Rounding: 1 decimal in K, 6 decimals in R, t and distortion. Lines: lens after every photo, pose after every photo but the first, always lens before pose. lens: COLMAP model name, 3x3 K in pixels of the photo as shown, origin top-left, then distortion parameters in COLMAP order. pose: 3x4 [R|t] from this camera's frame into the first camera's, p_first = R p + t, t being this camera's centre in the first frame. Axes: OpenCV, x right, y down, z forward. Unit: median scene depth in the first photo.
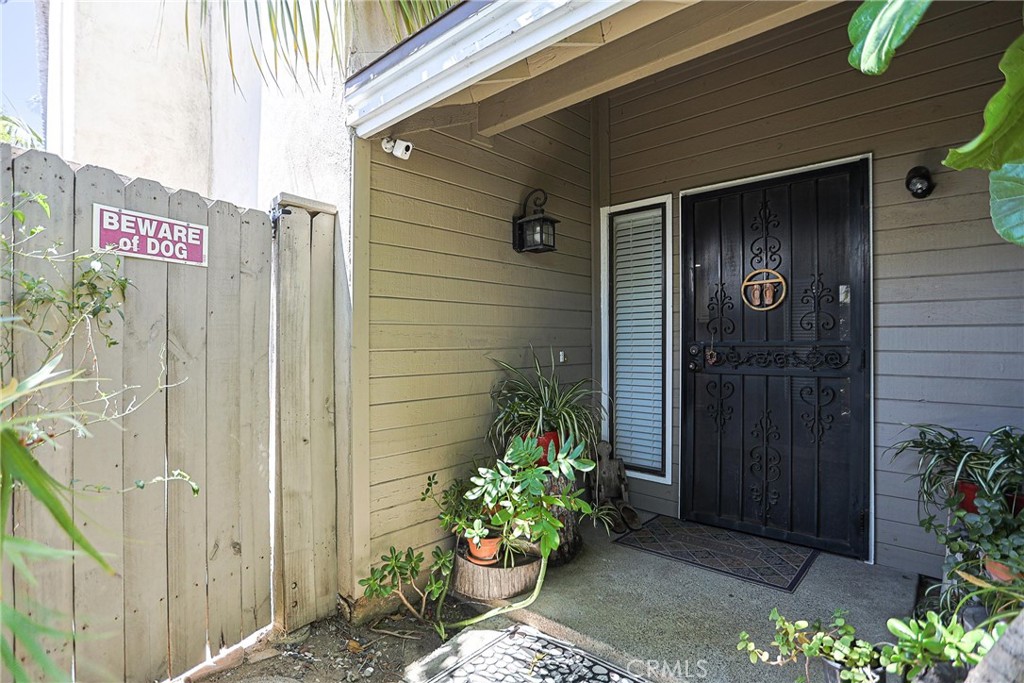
lens RADIAL K [[517.9, 0, 509.1], [0, 517.9, 344.1], [0, 0, 1]] dist [-0.034783, 0.002573]
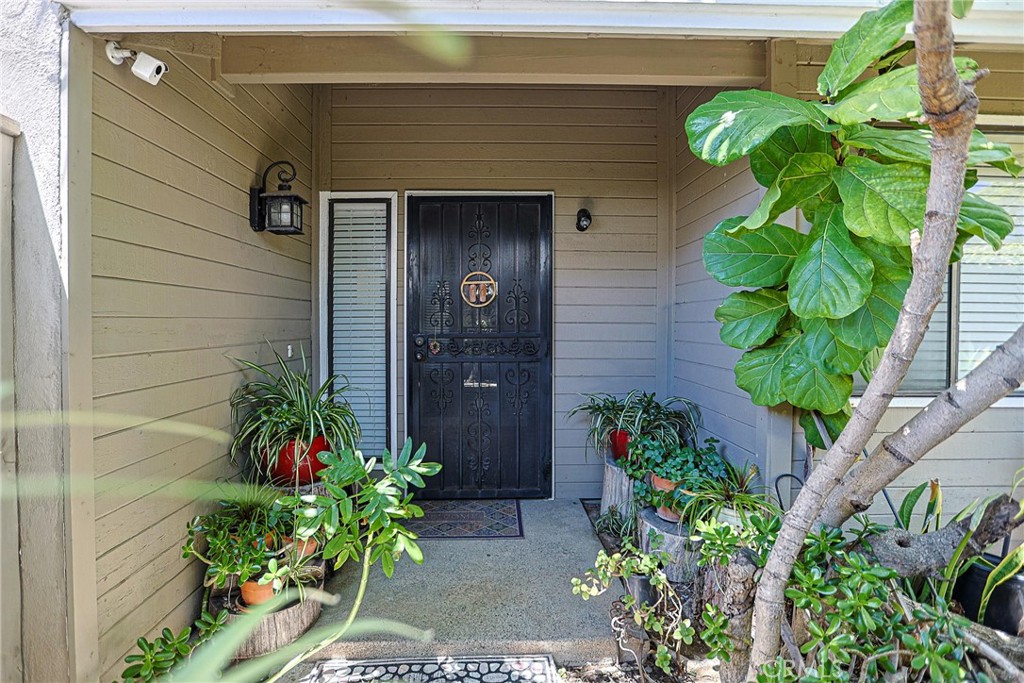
lens RADIAL K [[494.9, 0, 512.1], [0, 494.9, 332.6], [0, 0, 1]] dist [-0.020153, 0.006984]
pose [[0.717291, -0.007518, 0.696733, -0.260494], [-0.001917, 0.999917, 0.012763, -0.023501], [-0.696771, -0.010490, 0.717217, 0.141708]]
